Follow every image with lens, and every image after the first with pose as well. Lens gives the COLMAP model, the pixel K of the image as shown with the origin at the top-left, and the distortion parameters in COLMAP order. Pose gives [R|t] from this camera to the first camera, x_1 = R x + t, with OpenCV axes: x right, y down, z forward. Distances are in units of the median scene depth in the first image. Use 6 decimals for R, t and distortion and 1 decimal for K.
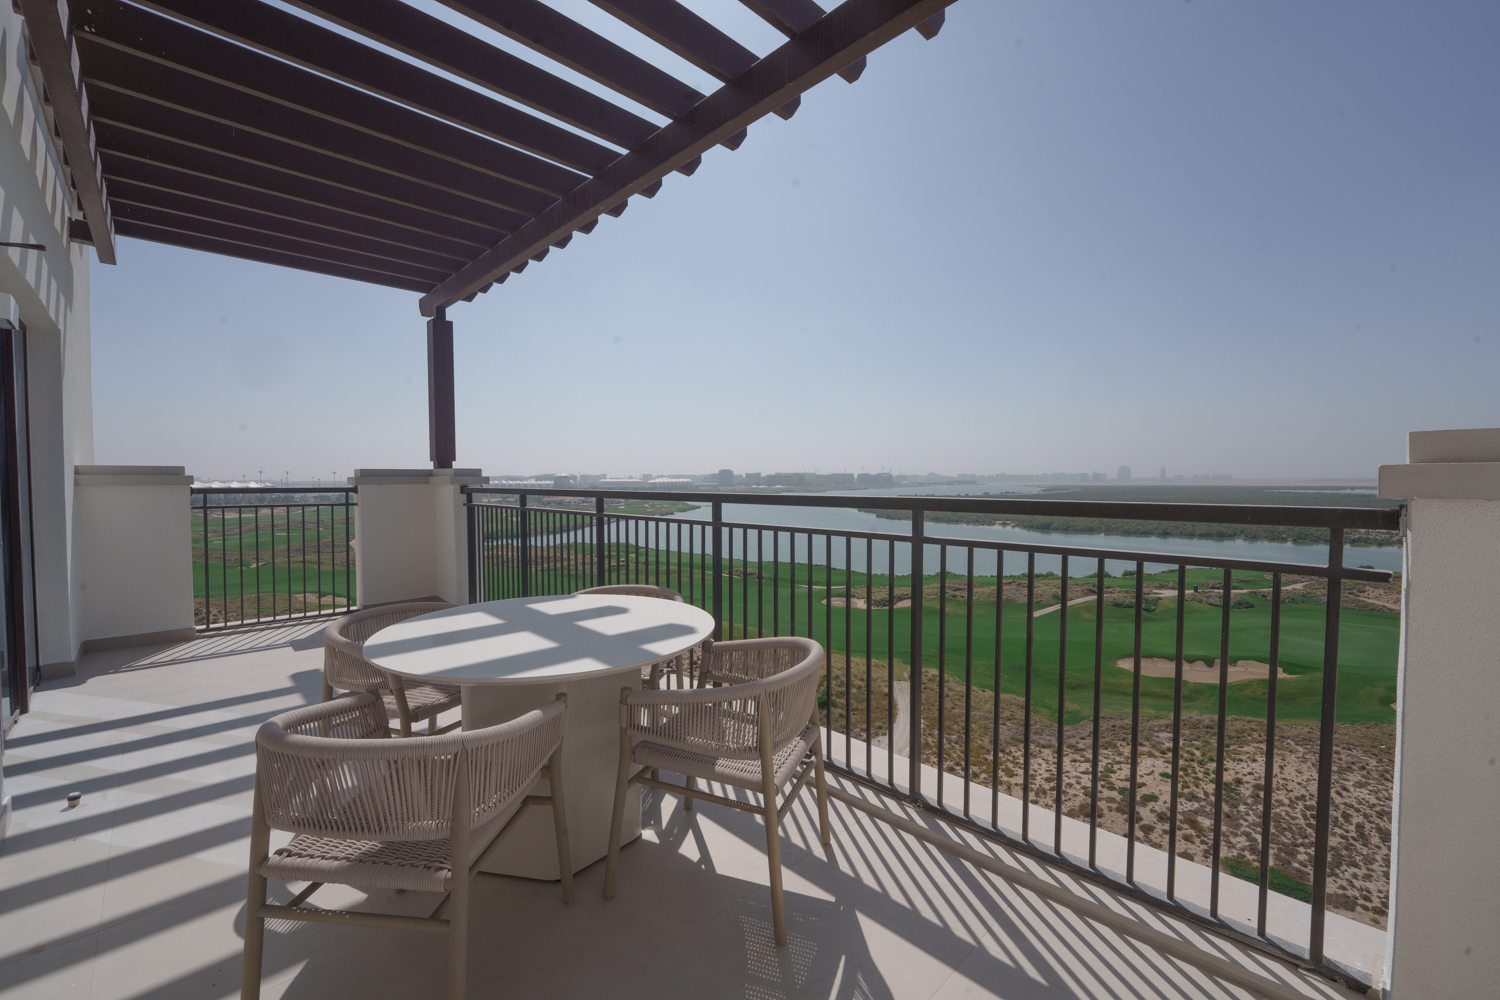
lens RADIAL K [[605.6, 0, 757.4], [0, 605.6, 498.6], [0, 0, 1]] dist [-0.007916, -0.000523]
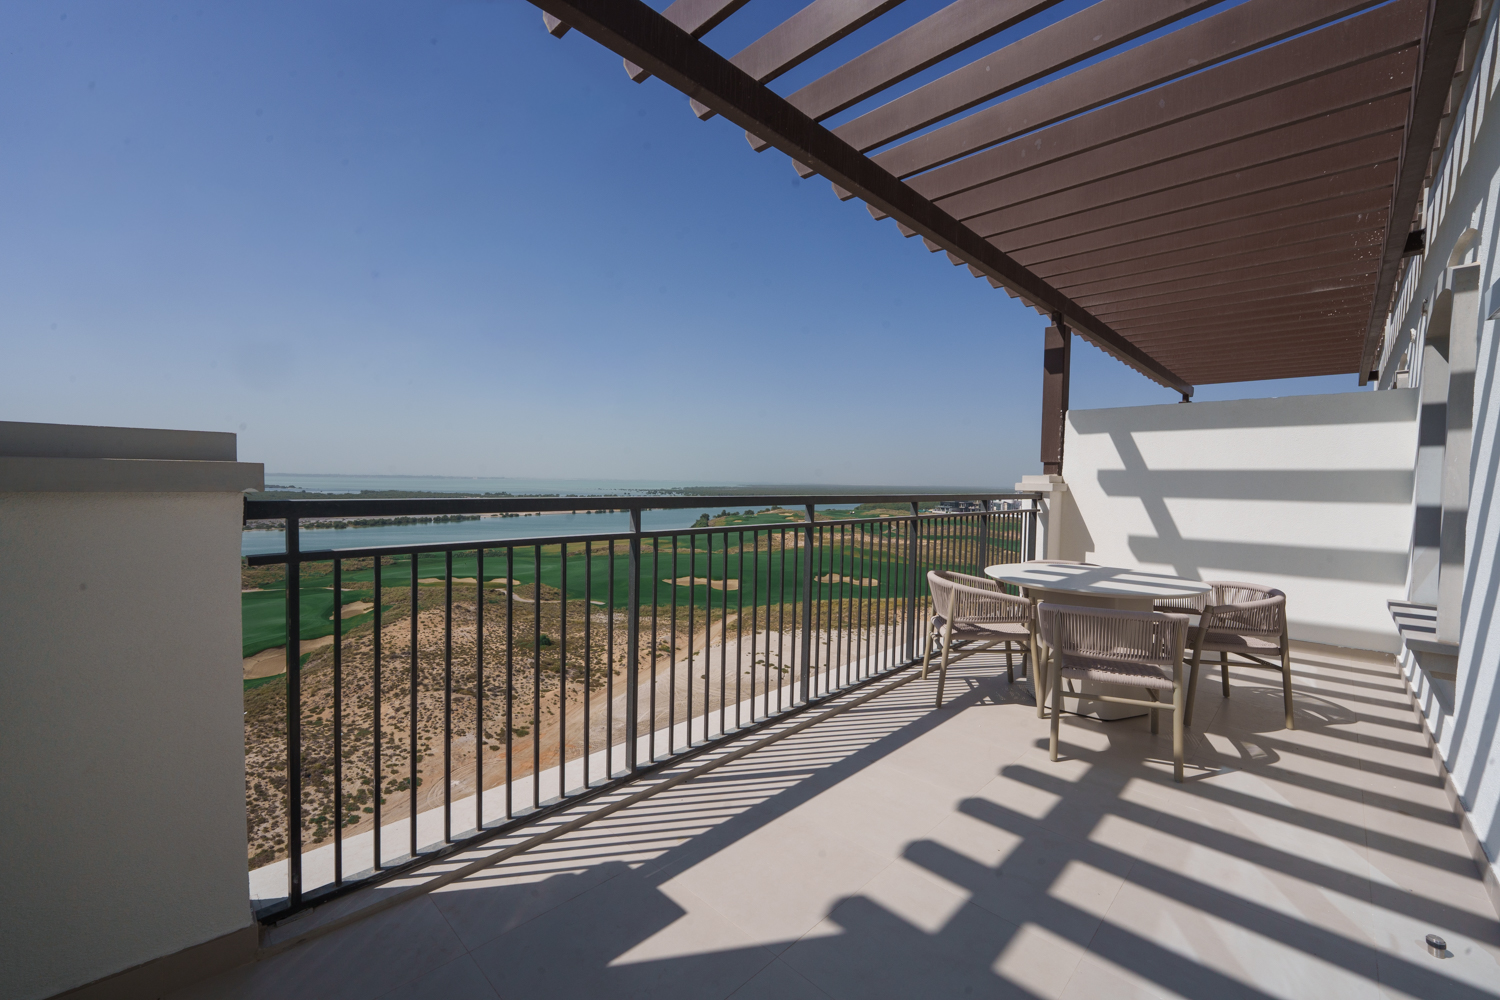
lens RADIAL K [[605.6, 0, 750.5], [0, 605.6, 505.3], [0, 0, 1]] dist [-0.007916, -0.000523]
pose [[-0.012021, -0.037827, 0.999212, -0.463729], [0.013226, 0.999191, 0.037985, -0.014833], [-0.999840, 0.013672, -0.011511, 0.448434]]
